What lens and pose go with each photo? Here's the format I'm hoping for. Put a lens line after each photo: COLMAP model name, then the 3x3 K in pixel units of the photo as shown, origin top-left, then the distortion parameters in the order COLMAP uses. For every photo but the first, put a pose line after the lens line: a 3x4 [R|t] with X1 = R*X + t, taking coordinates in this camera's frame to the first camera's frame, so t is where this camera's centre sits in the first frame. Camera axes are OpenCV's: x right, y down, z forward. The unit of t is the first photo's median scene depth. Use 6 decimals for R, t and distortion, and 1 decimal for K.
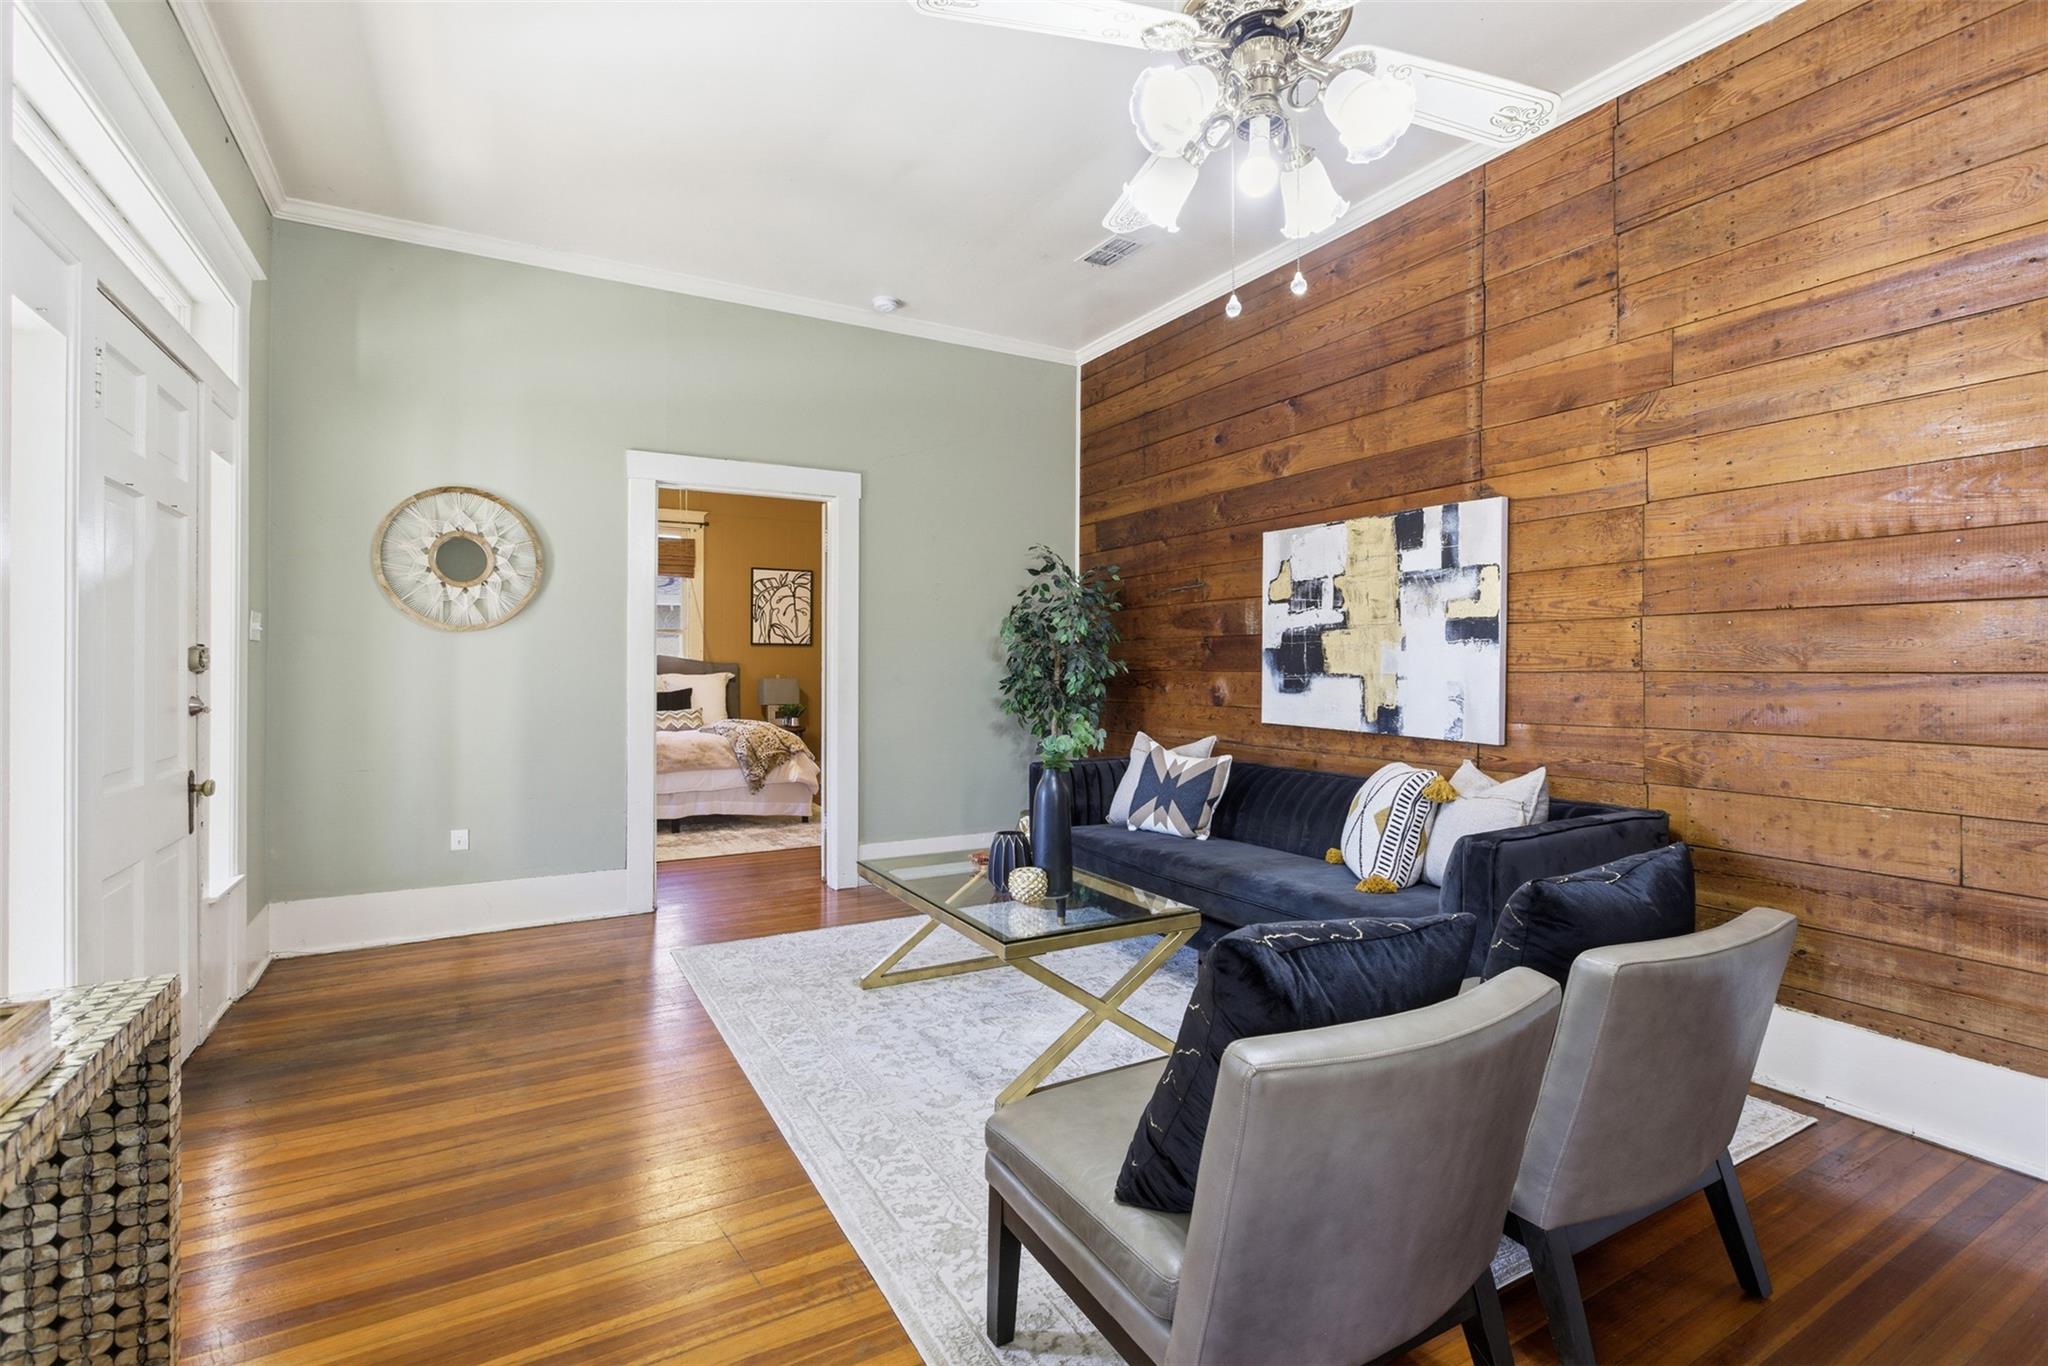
lens RADIAL K [[926.7, 0, 1024.6], [0, 926.7, 674.9], [0, 0, 1]] dist [-0.000707, 0.003204]
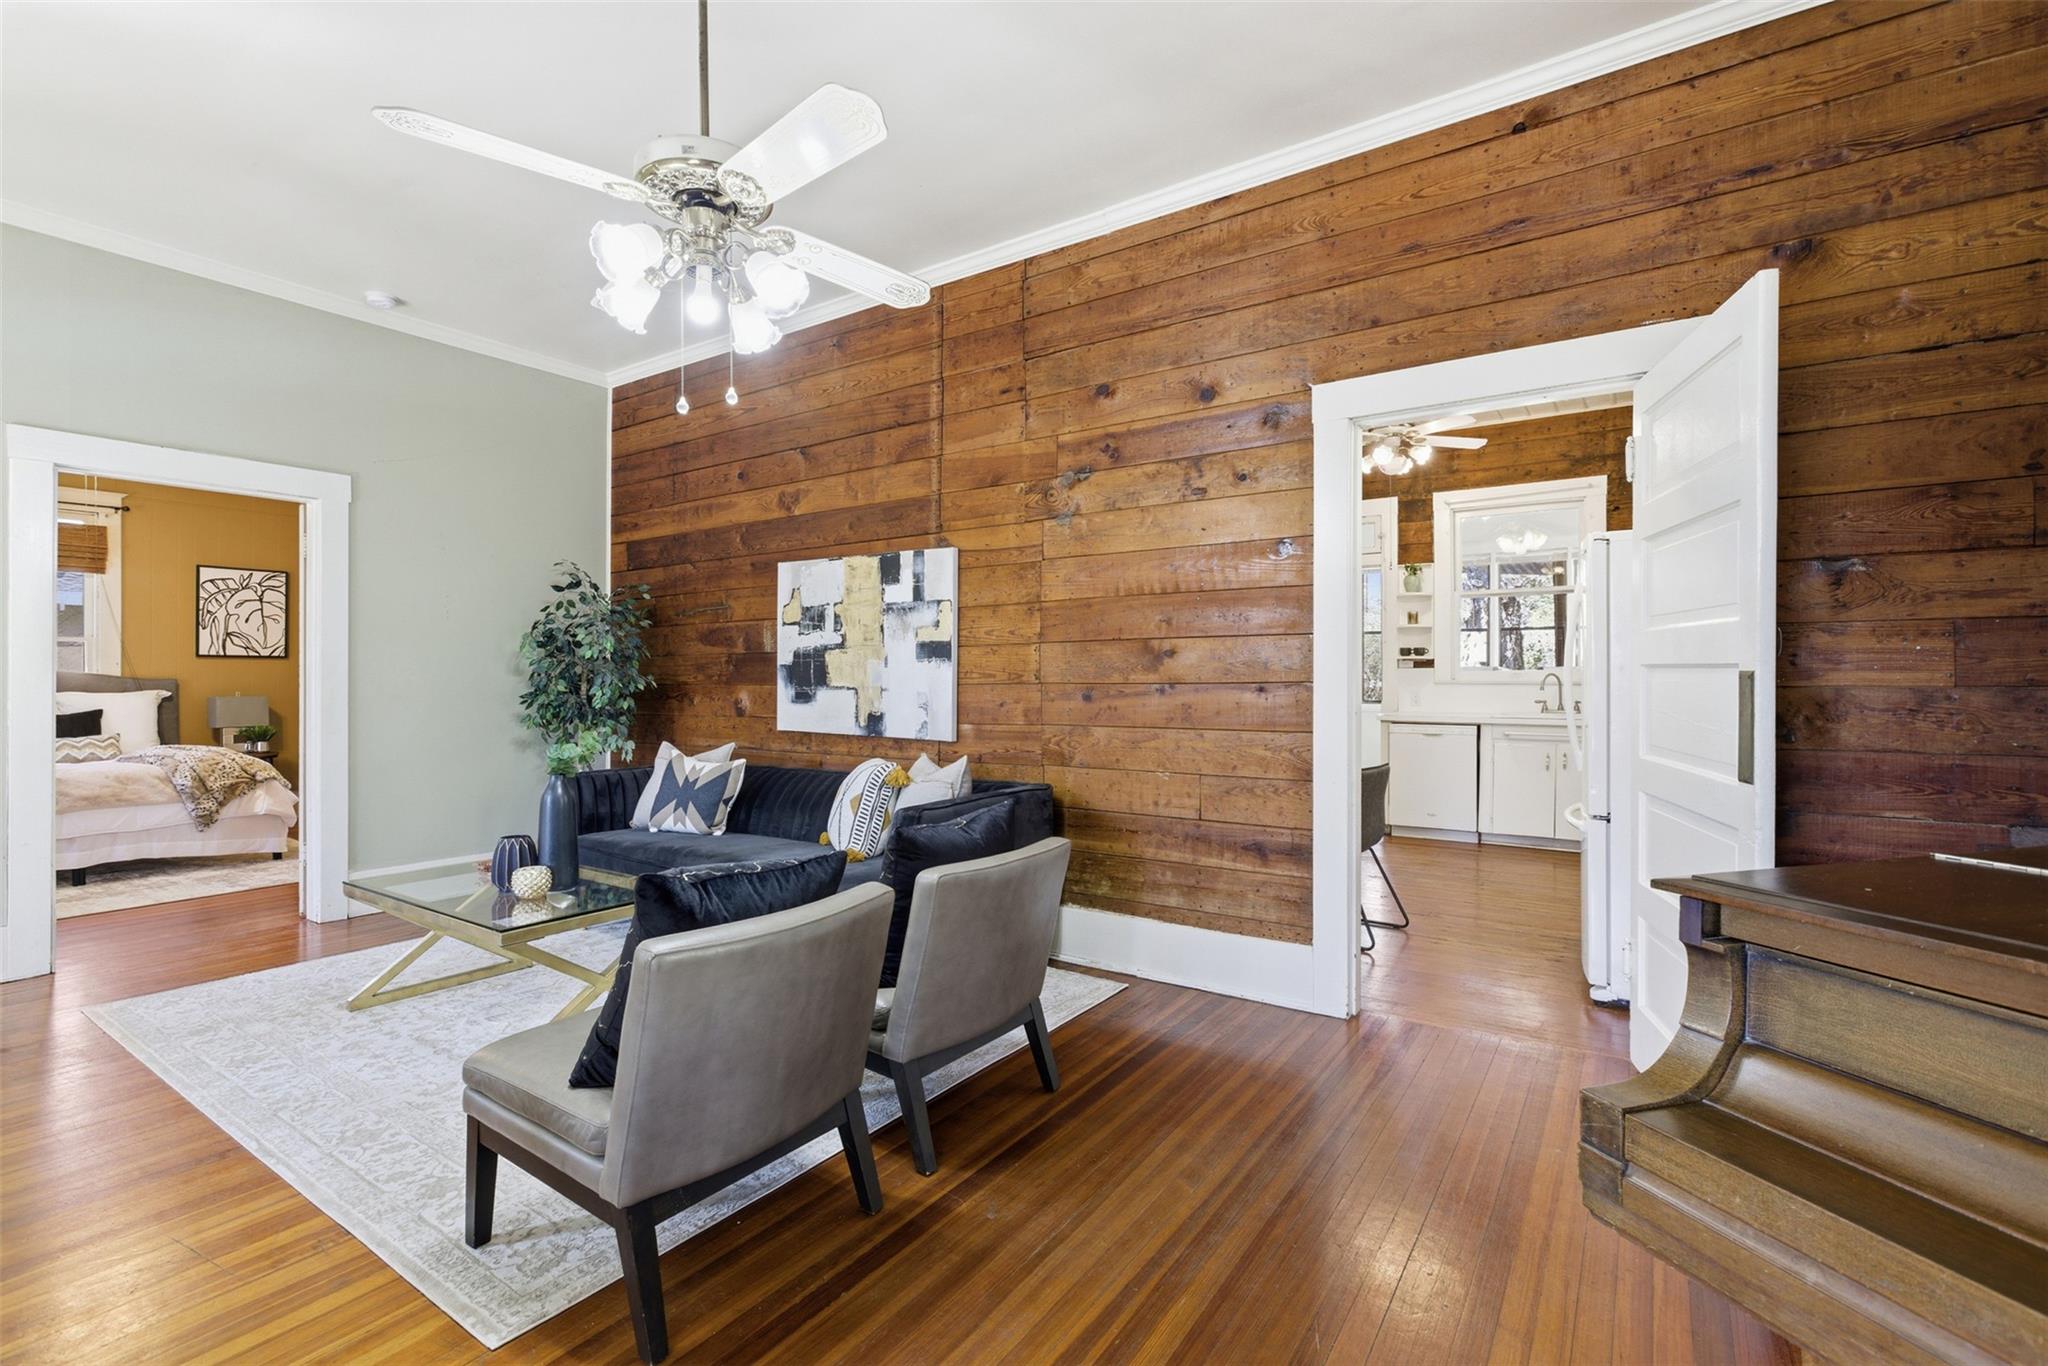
lens RADIAL K [[926.7, 0, 1020.9], [0, 926.7, 680.3], [0, 0, 1]] dist [-0.000707, 0.003204]
pose [[0.903689, -0.003828, 0.428173, 0.052113], [0.007383, 0.999951, -0.006643, 0.000773], [-0.428126, 0.009164, 0.903672, -0.209360]]
